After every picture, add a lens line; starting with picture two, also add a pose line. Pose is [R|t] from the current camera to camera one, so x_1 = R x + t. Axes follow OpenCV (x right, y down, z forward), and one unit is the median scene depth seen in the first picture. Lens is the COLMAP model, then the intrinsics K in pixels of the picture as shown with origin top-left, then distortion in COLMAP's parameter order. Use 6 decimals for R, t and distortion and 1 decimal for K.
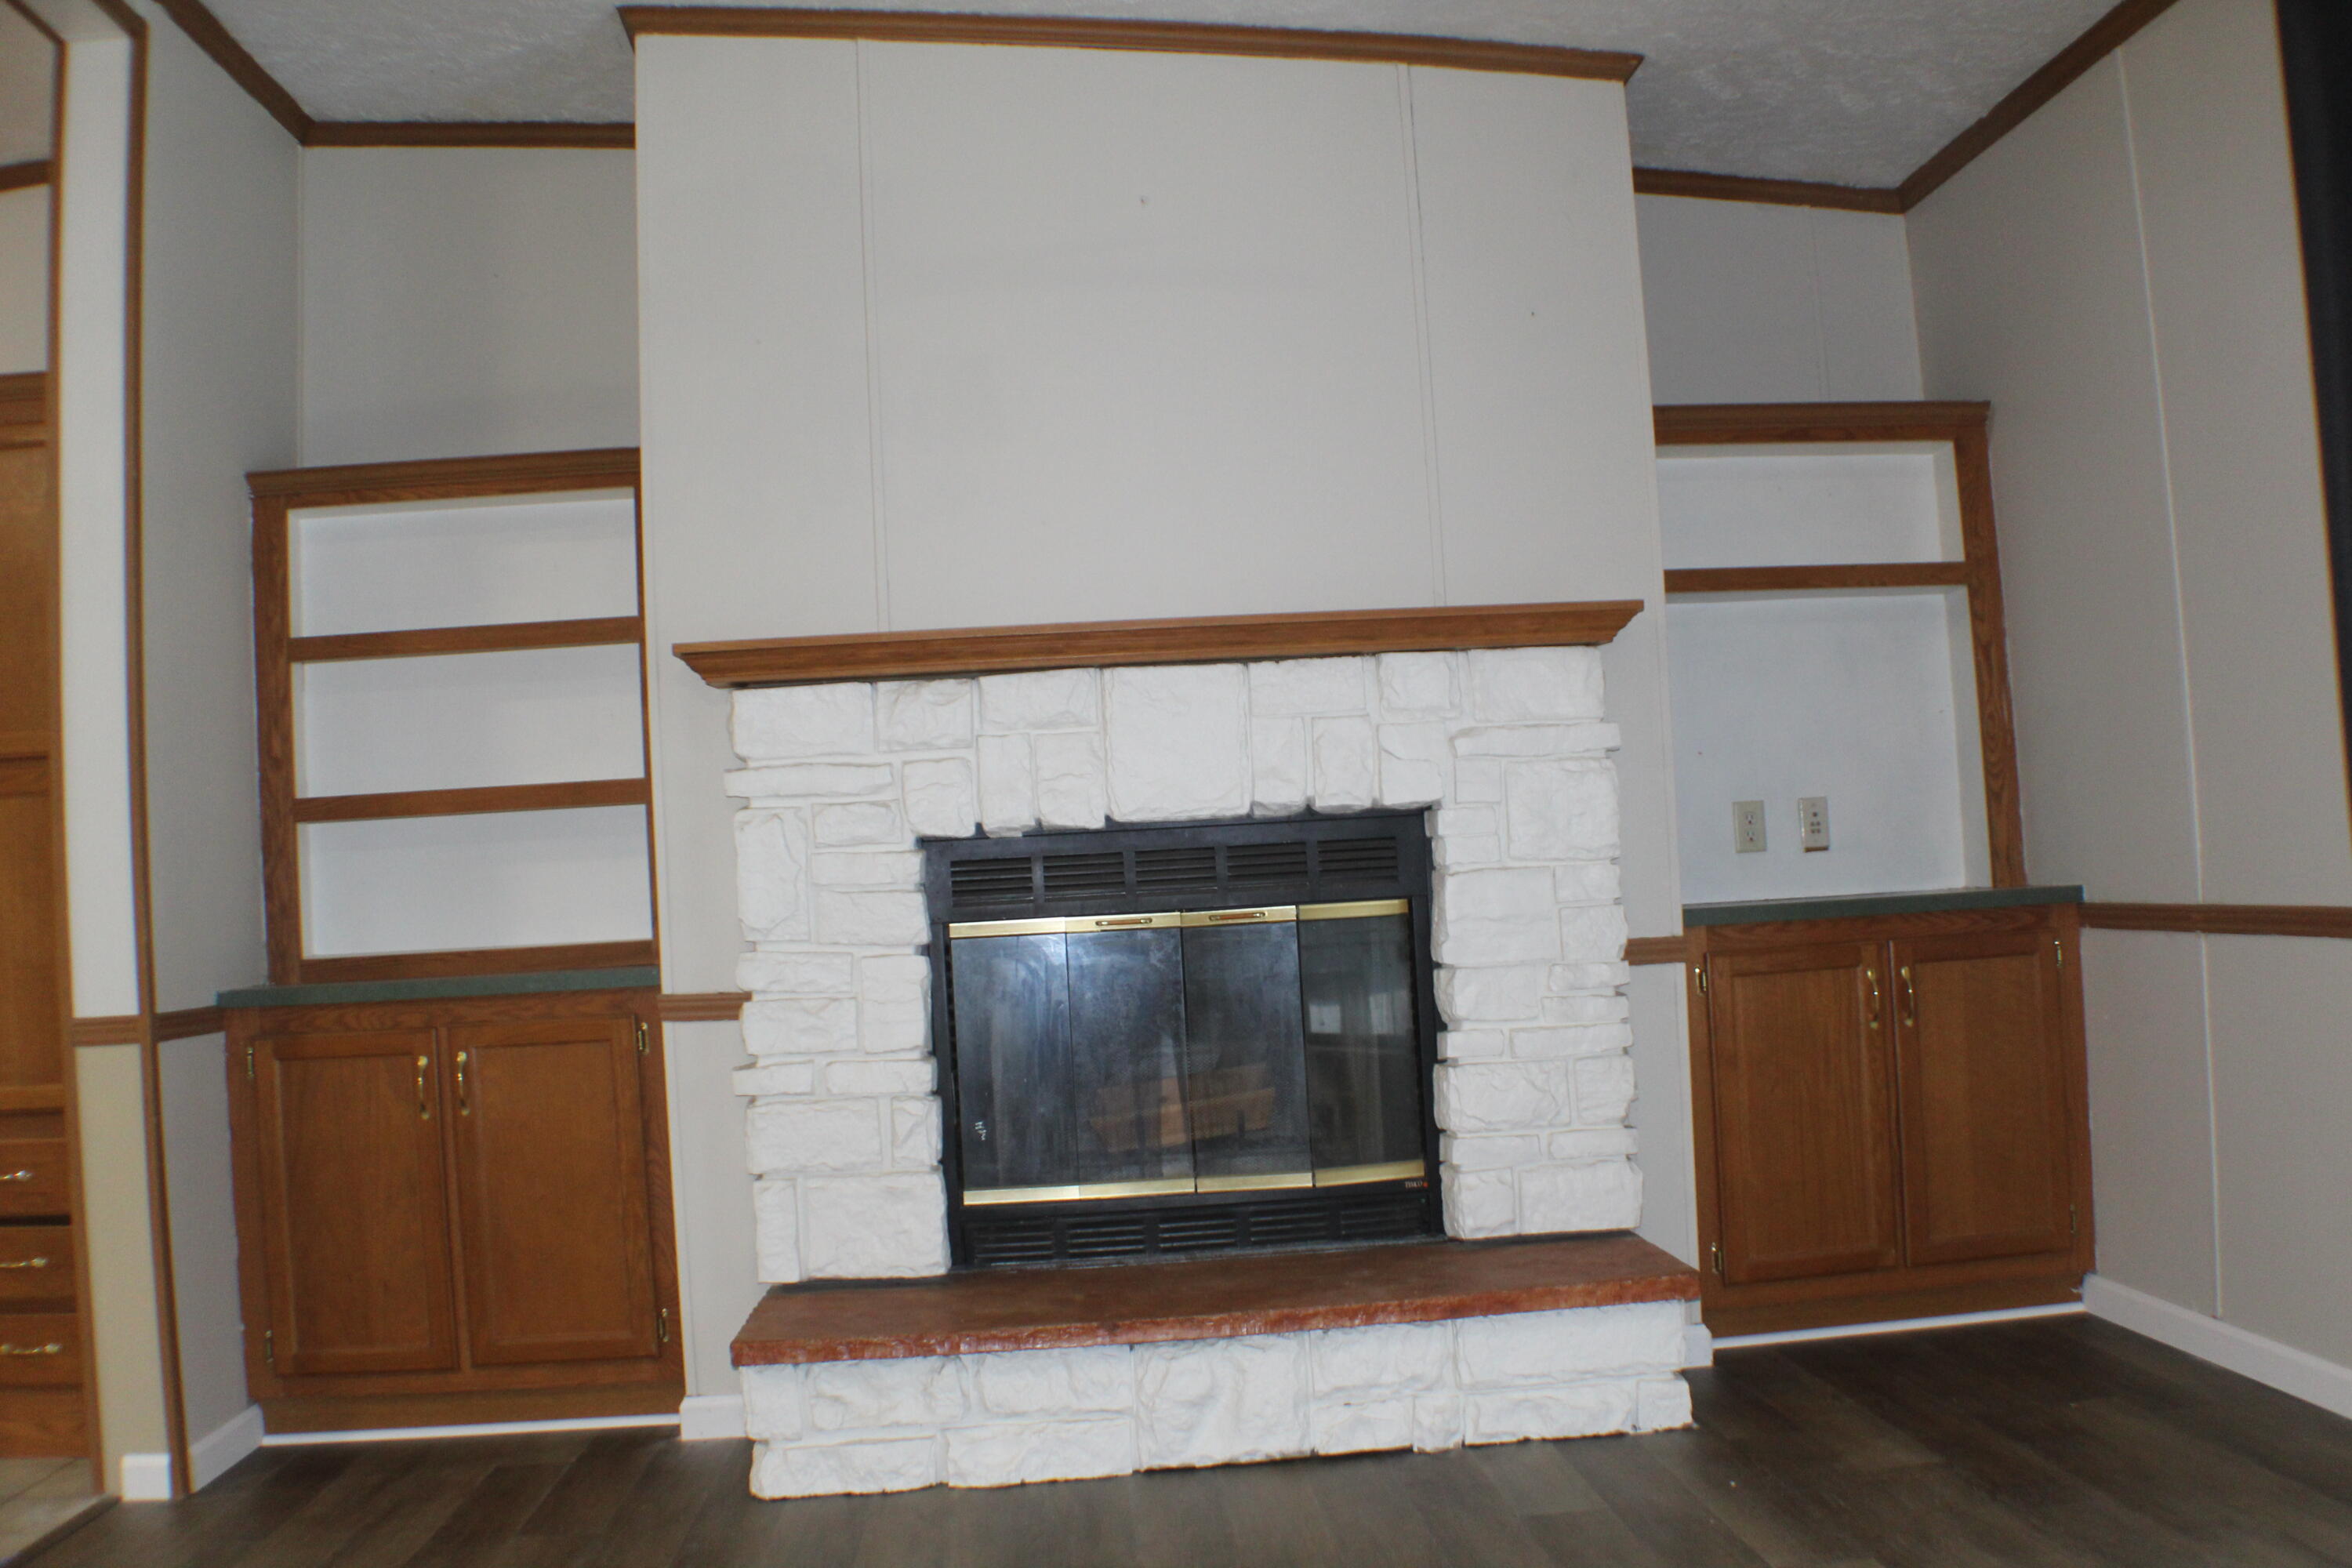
lens RADIAL K [[2148.7, 0, 1199.9], [0, 2148.7, 758.4], [0, 0, 1]] dist [-0.158938, 0.000000]
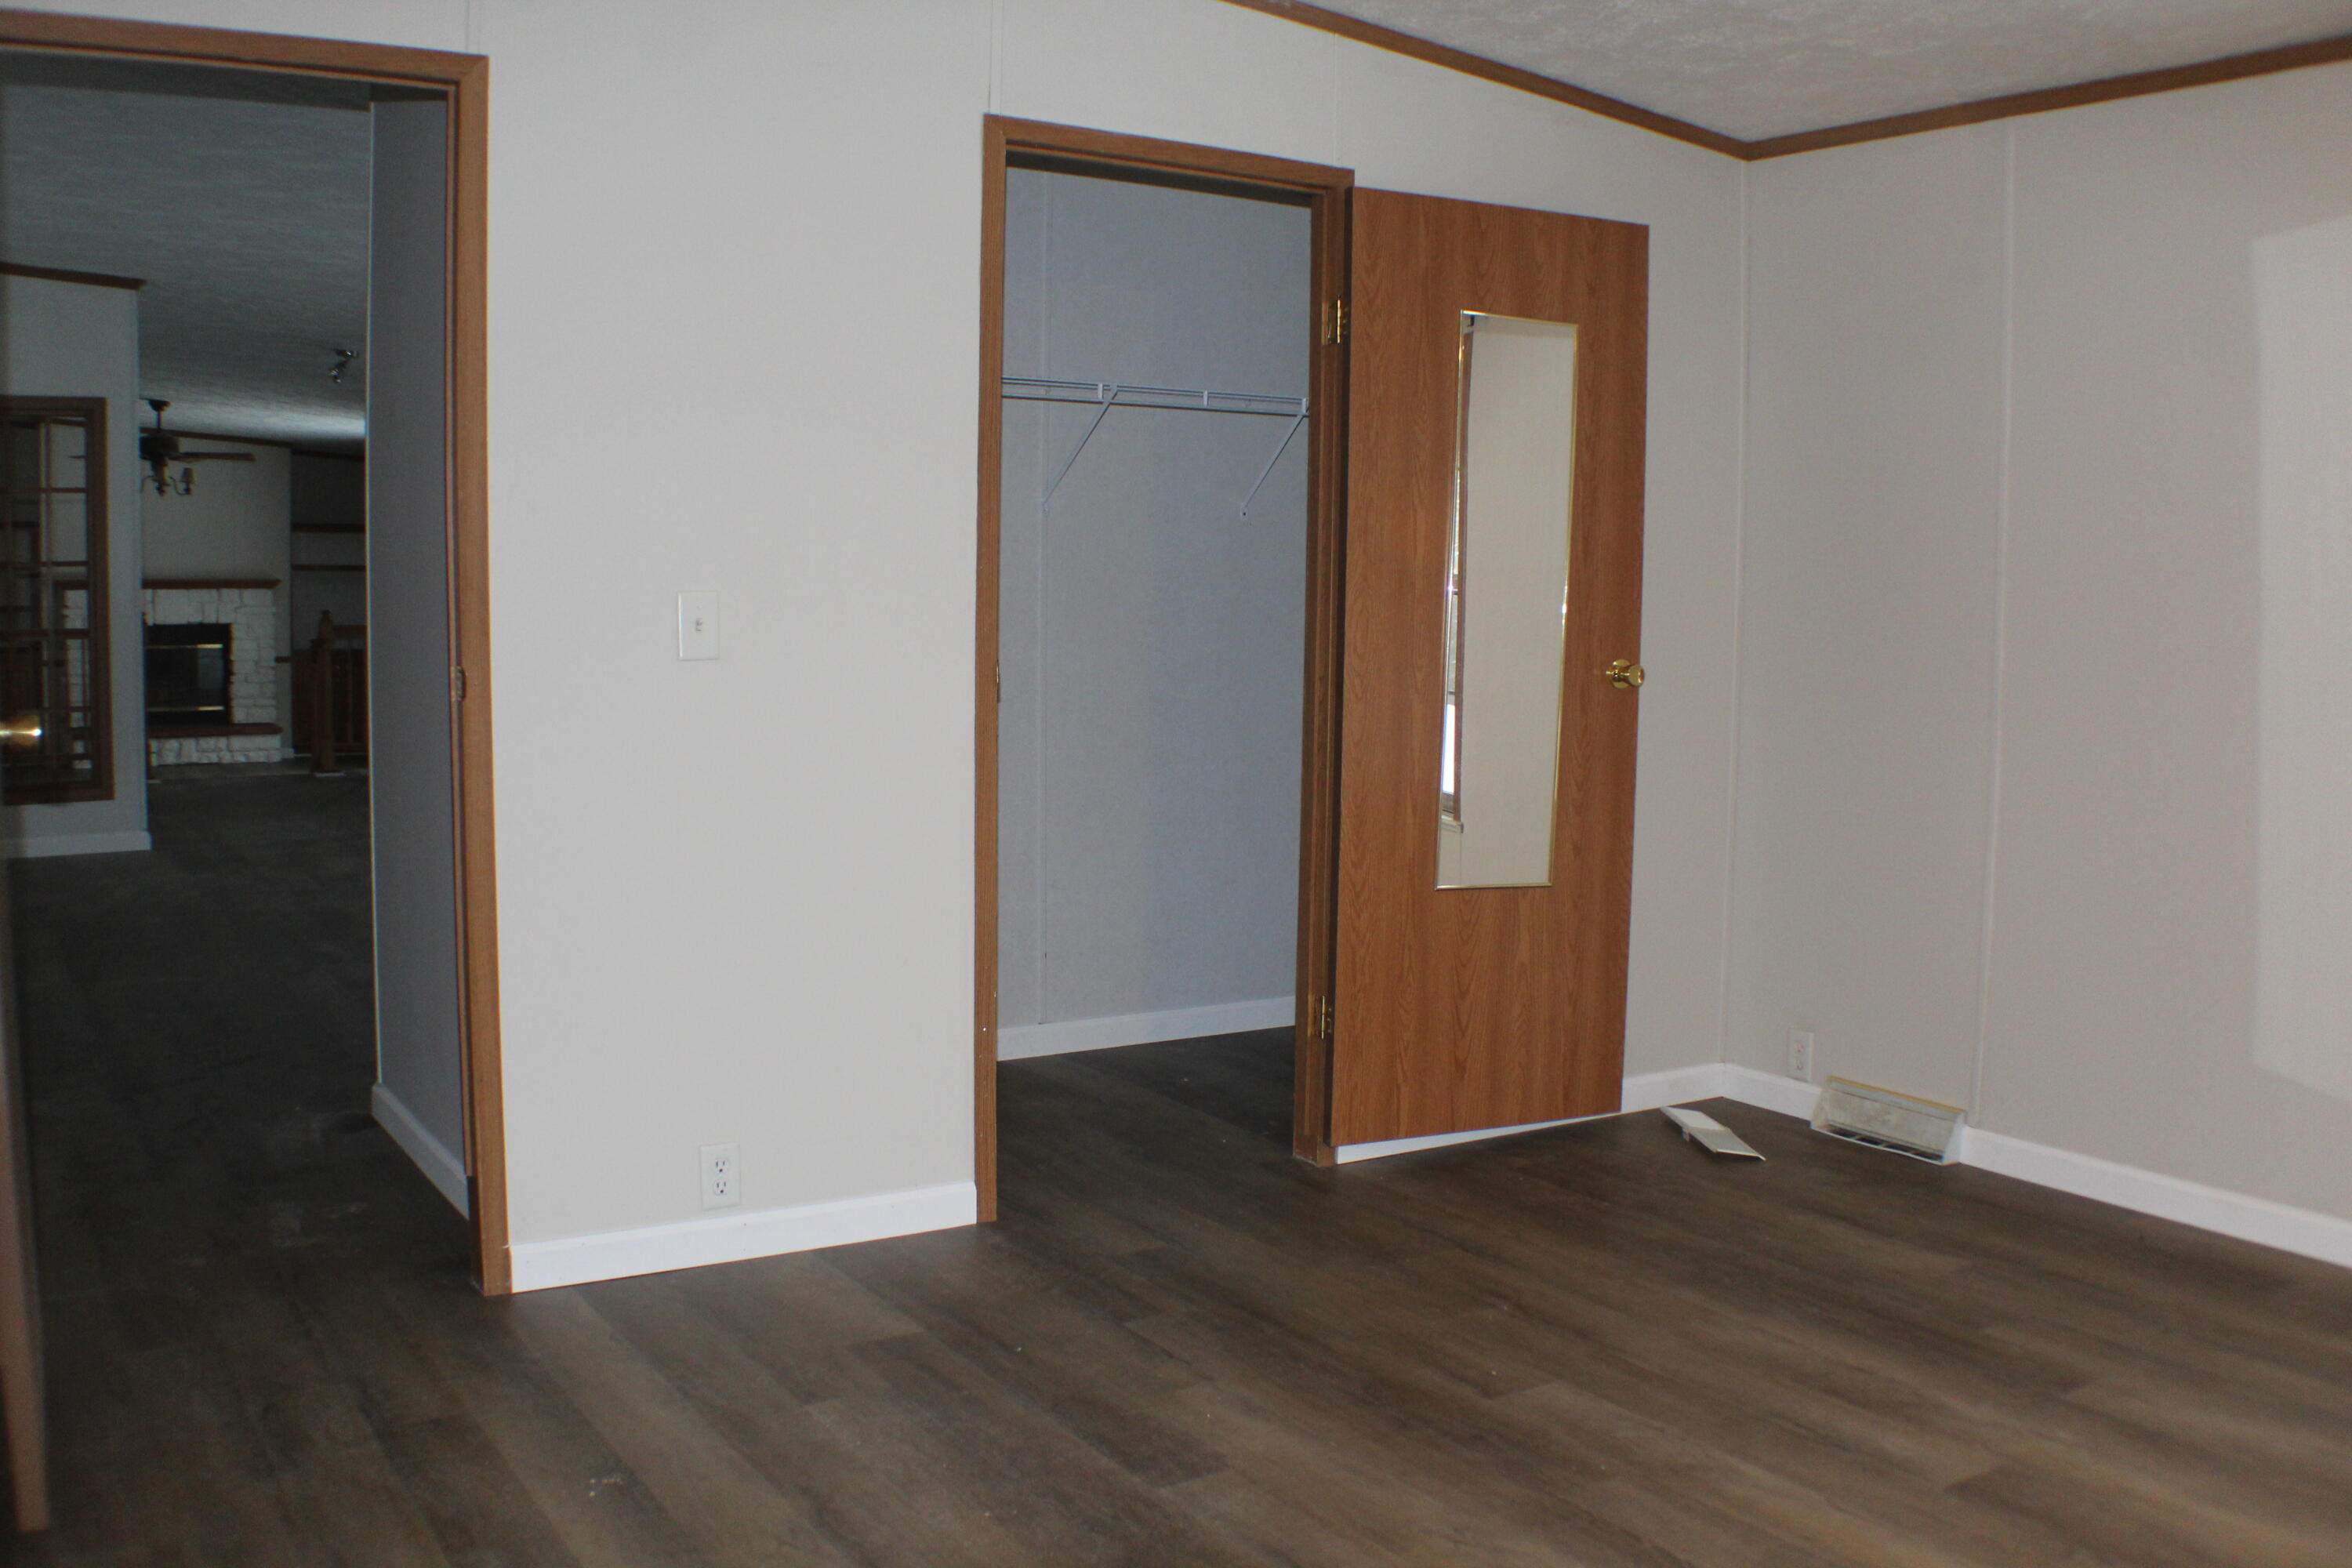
lens RADIAL K [[2148.7, 0, 1183.8], [0, 2148.7, 779.8], [0, 0, 1]] dist [-0.158938, 0.000000]
pose [[0.879812, 0.024117, 0.474710, -0.182333], [-0.085758, 0.990377, 0.108627, -0.287017], [-0.467522, -0.136281, 0.873413, -3.626756]]
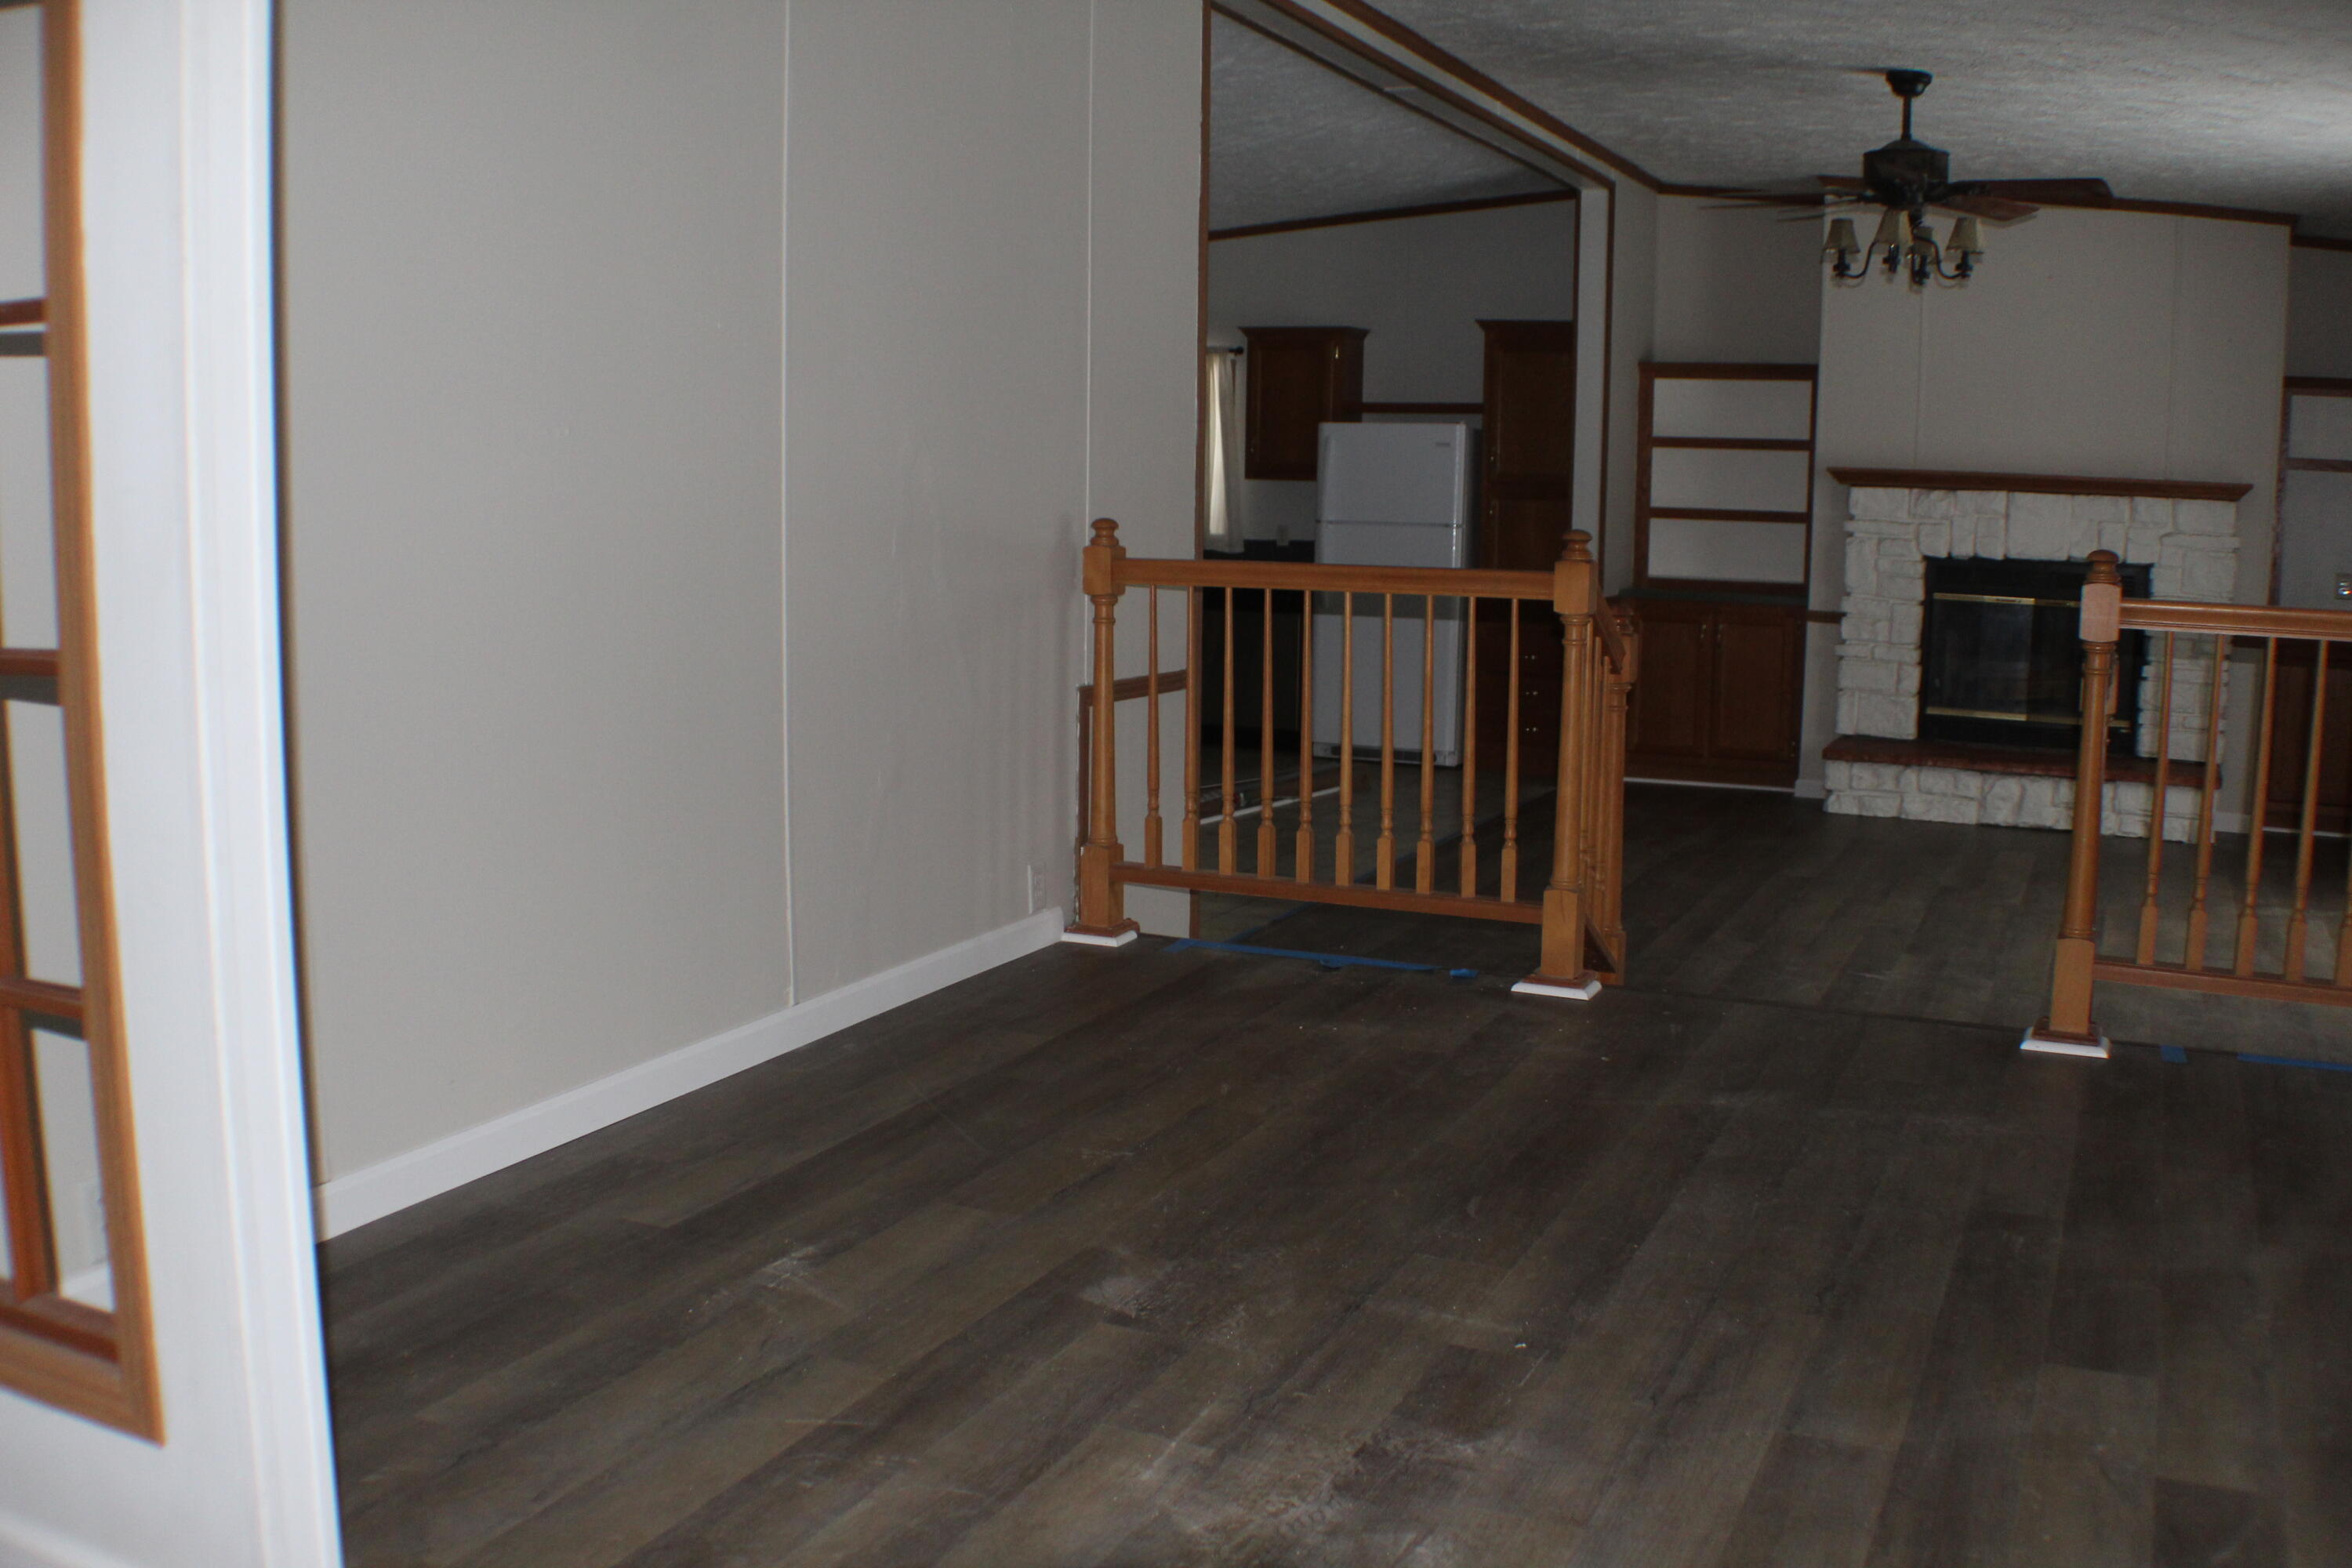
lens RADIAL K [[2148.7, 0, 1184.0], [0, 2148.7, 771.2], [0, 0, 1]] dist [-0.158938, 0.000000]
pose [[0.871316, 0.139684, -0.470422, 0.274707], [-0.042772, 0.976601, 0.210763, -0.179897], [0.488855, -0.163520, 0.856903, -1.385300]]
